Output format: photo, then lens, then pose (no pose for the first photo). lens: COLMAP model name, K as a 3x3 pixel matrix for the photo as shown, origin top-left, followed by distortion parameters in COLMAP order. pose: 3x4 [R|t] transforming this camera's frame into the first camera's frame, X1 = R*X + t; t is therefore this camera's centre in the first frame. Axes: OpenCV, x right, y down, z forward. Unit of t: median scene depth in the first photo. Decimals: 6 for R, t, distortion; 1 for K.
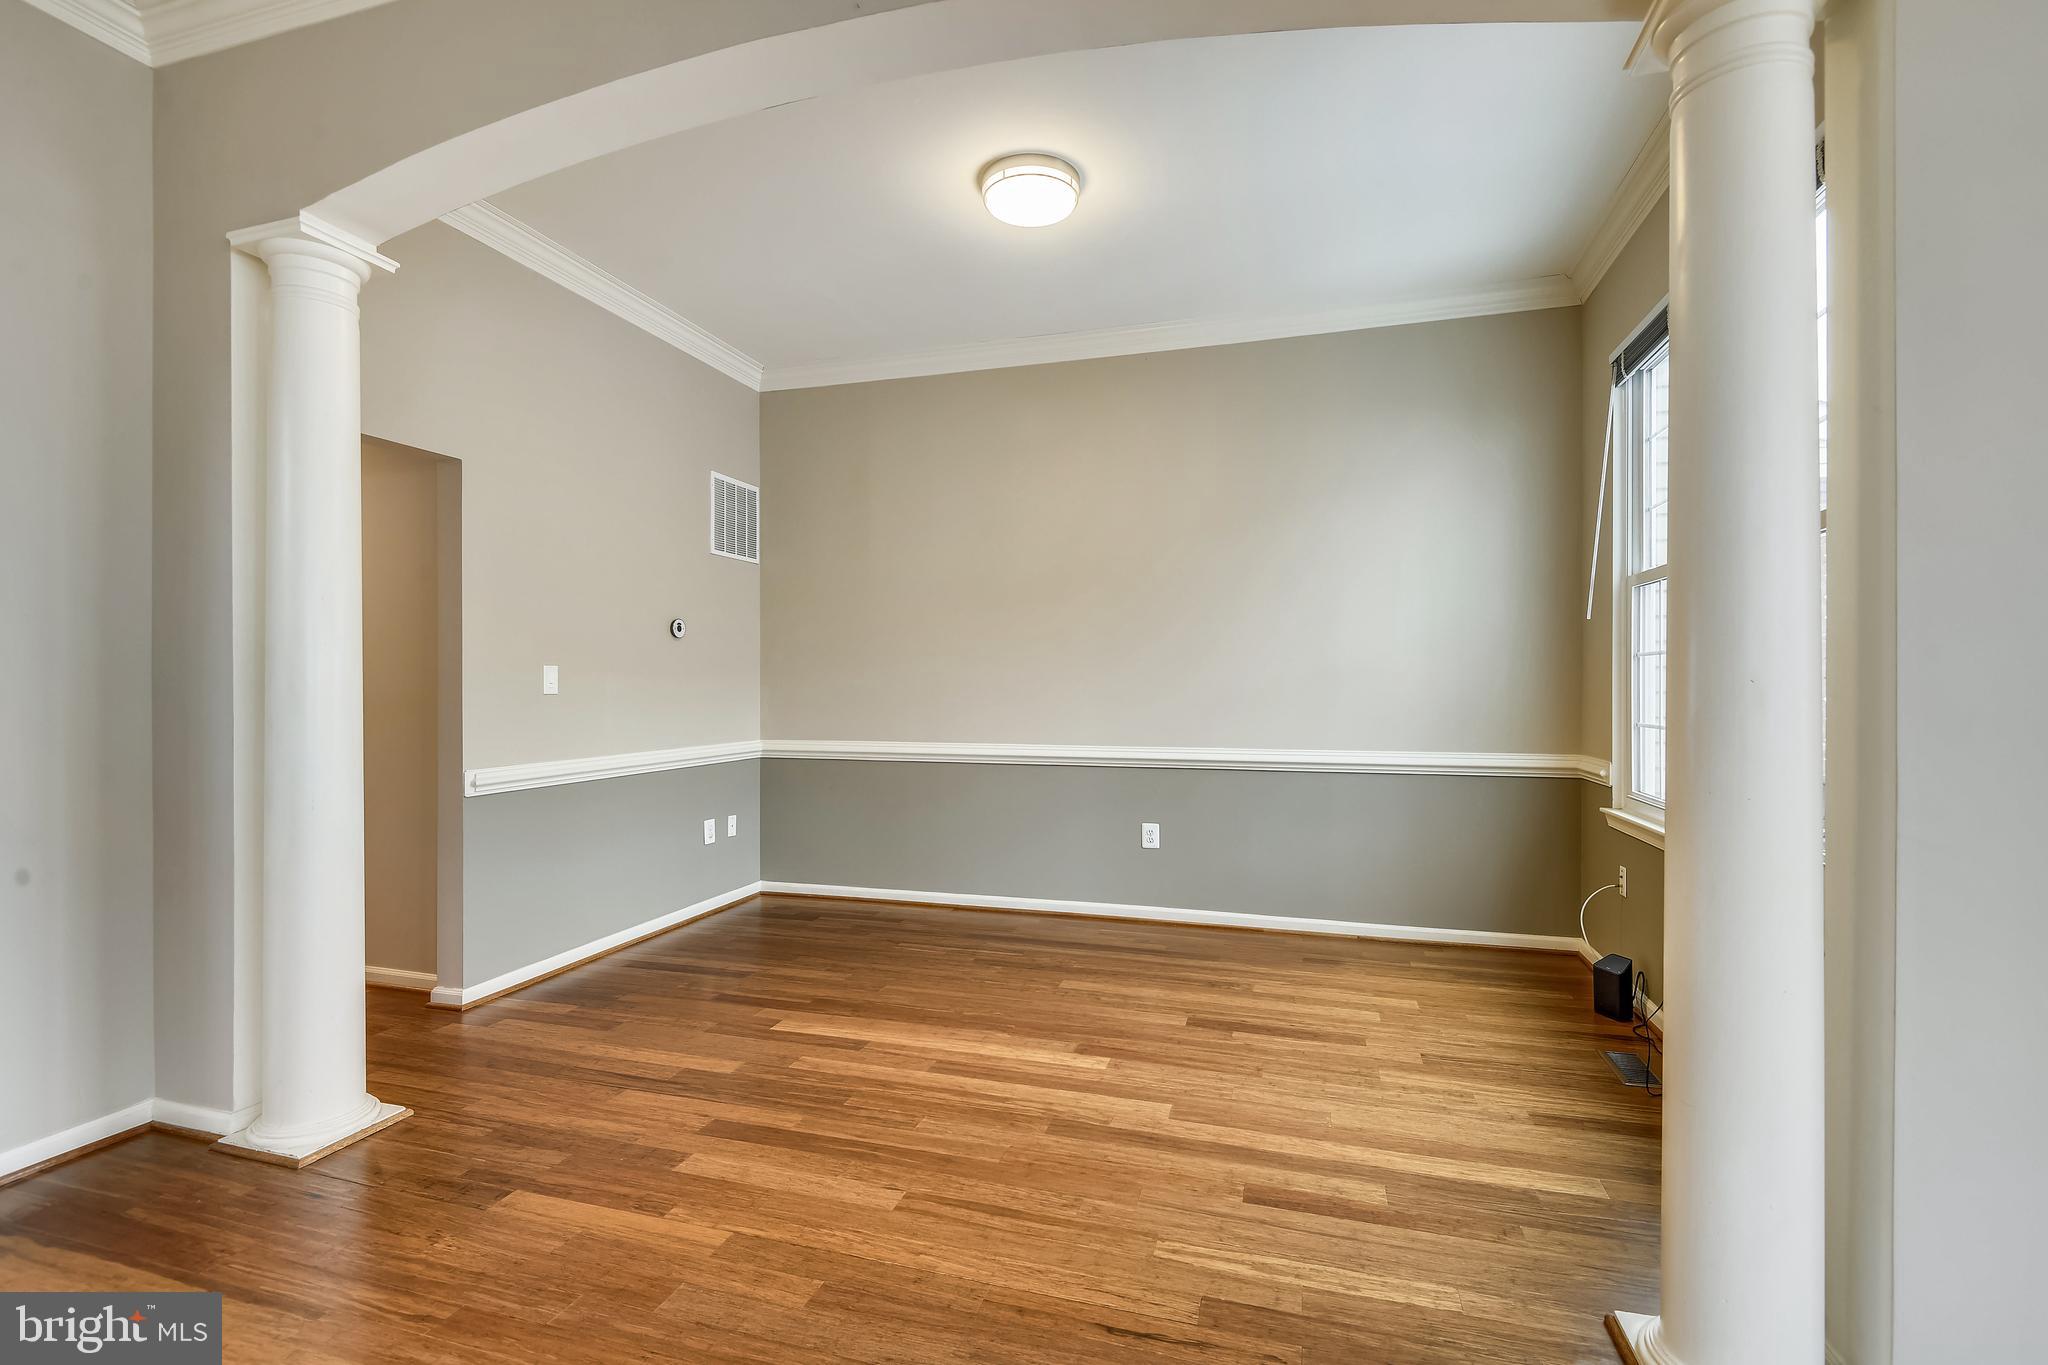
lens RADIAL K [[930.6, 0, 1031.3], [0, 930.6, 682.2], [0, 0, 1]] dist [0.036041, -0.023748]
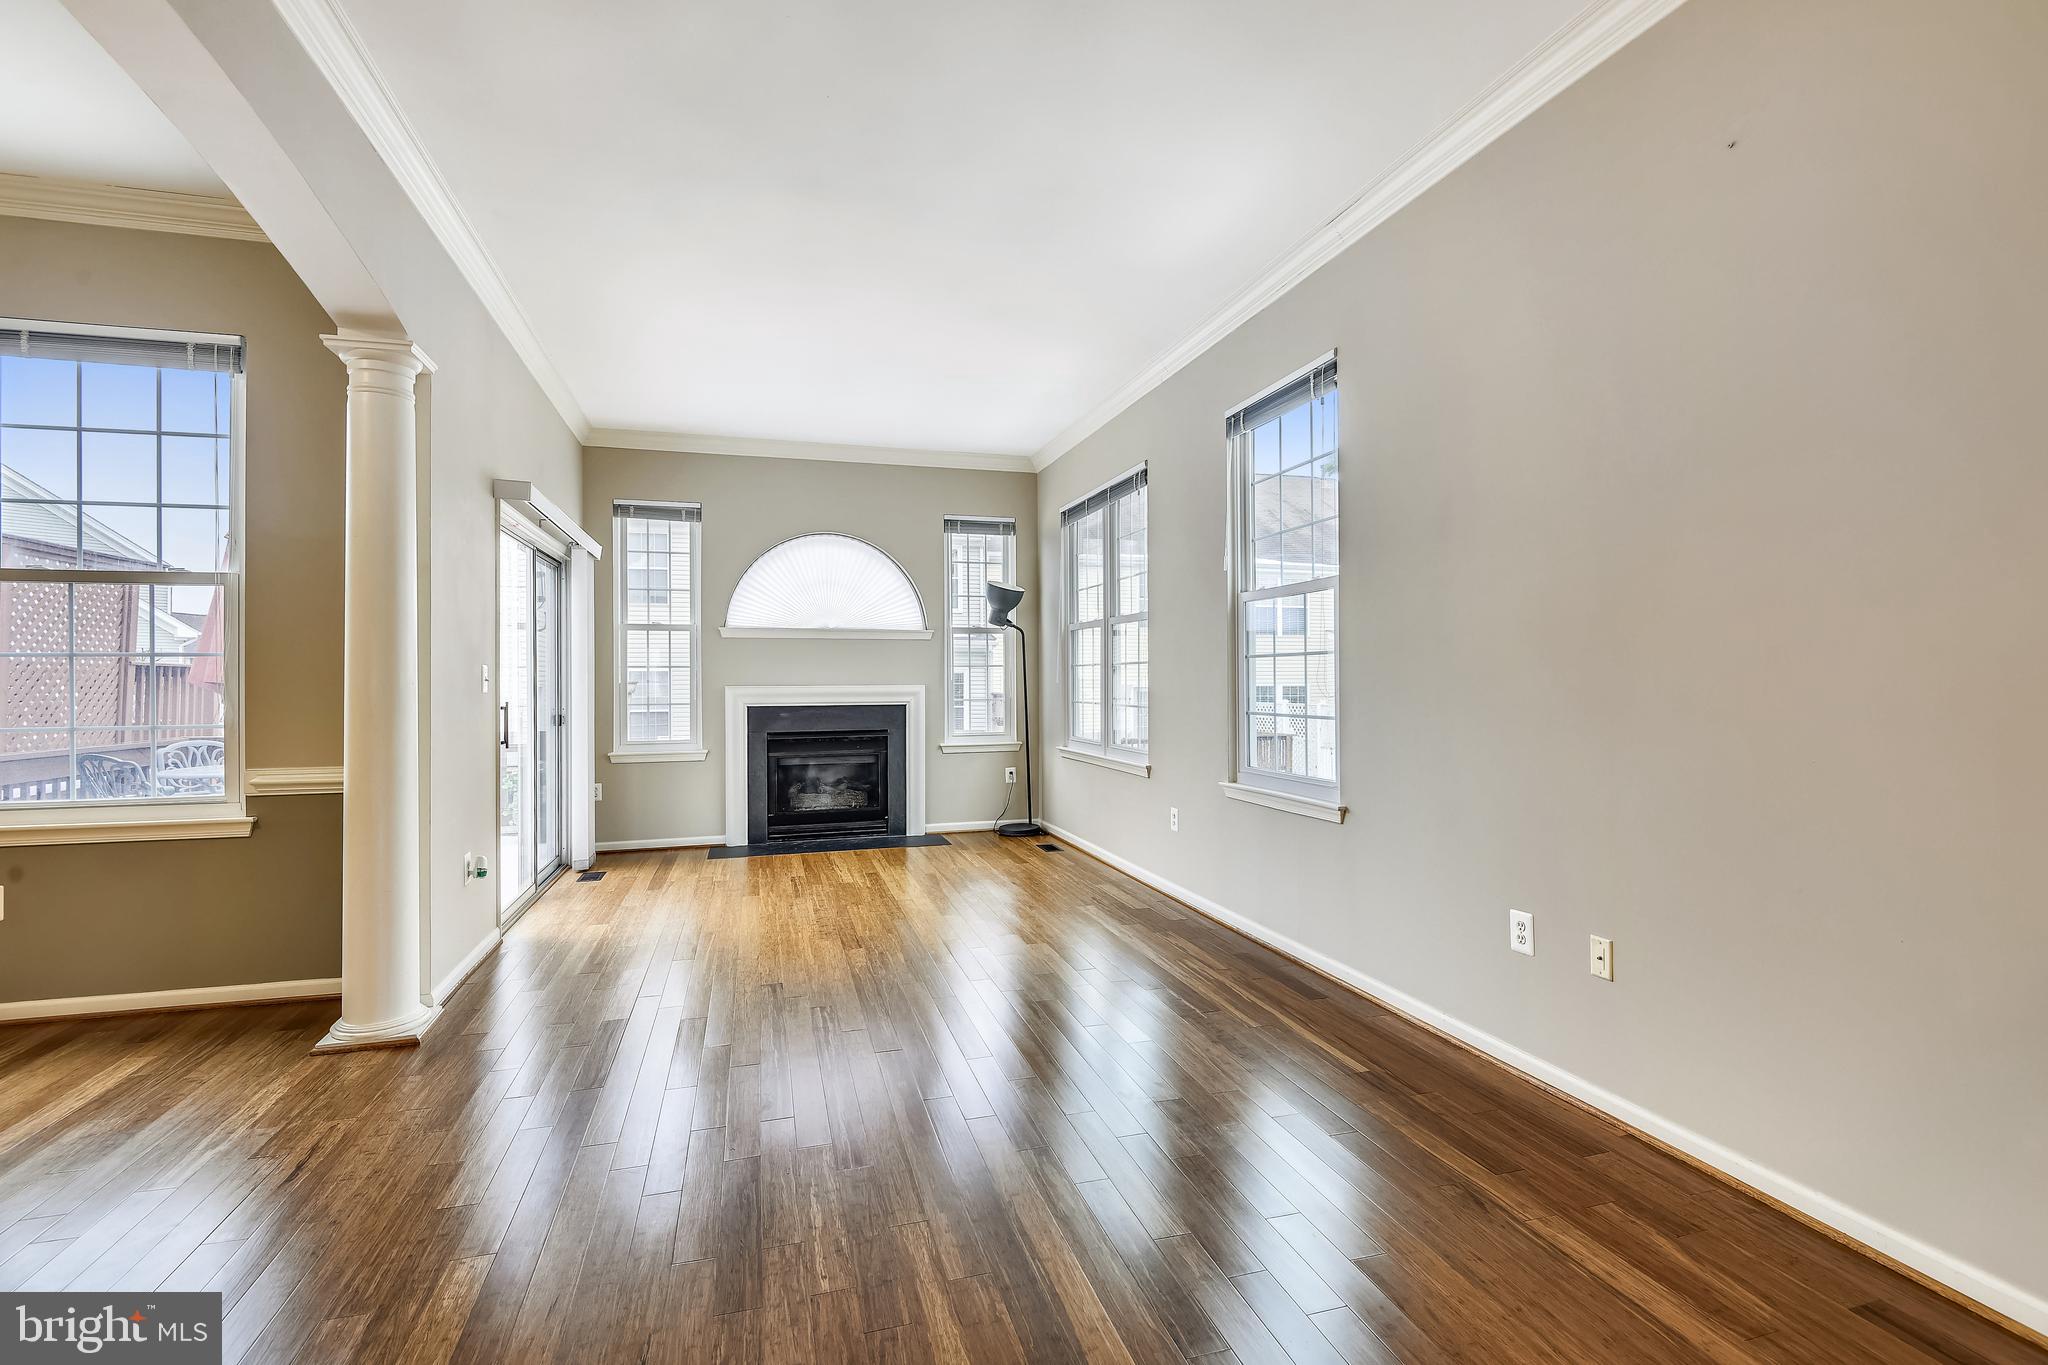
lens RADIAL K [[930.6, 0, 1031.3], [0, 930.6, 682.2], [0, 0, 1]] dist [0.036041, -0.023748]
pose [[-0.556695, 0.002264, 0.830714, -0.910907], [0.002158, 0.999997, -0.001279, -0.001444], [-0.830714, 0.001081, -0.556698, 0.501494]]
